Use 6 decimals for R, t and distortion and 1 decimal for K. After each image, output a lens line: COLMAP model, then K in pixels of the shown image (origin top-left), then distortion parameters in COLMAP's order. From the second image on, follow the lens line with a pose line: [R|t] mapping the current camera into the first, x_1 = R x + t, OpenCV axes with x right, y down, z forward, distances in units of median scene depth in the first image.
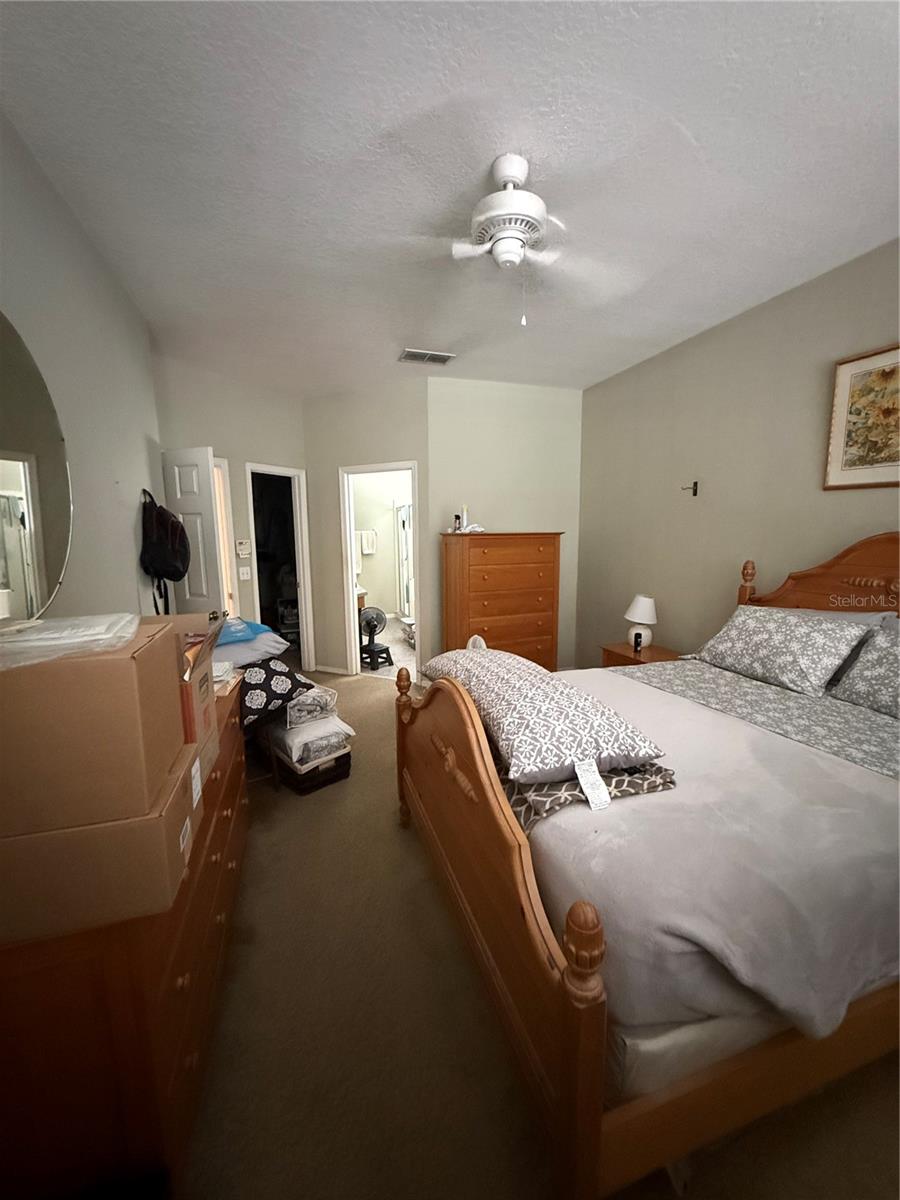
lens RADIAL K [[477.7, 0, 450.6], [0, 477.7, 598.5], [0, 0, 1]] dist [0.000602, 0.000219]
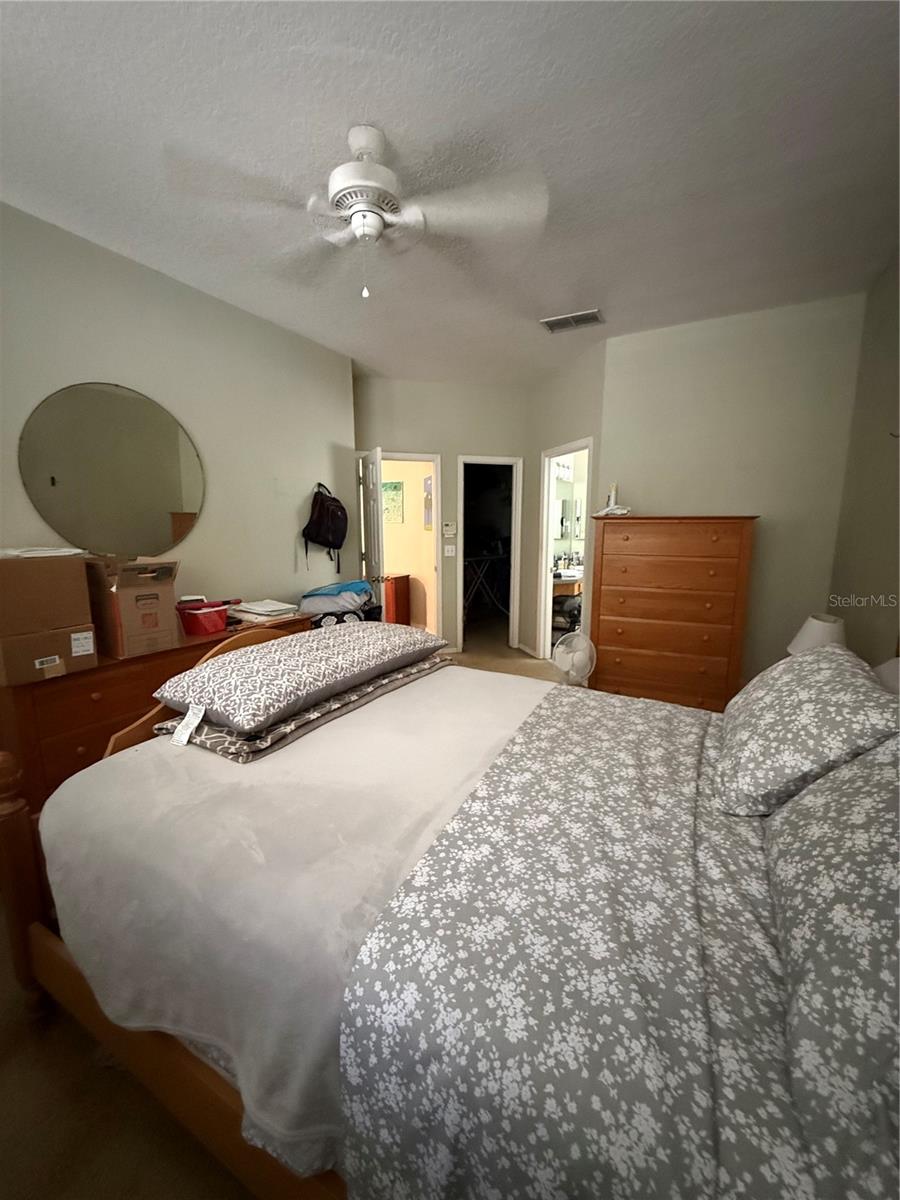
lens RADIAL K [[477.7, 0, 450.6], [0, 477.7, 598.5], [0, 0, 1]] dist [0.000602, 0.000219]
pose [[0.687418, 0.125708, -0.715300, 0.502763], [-0.110837, 0.991528, 0.067737, -0.018827], [0.717754, 0.032718, 0.695527, 0.217187]]
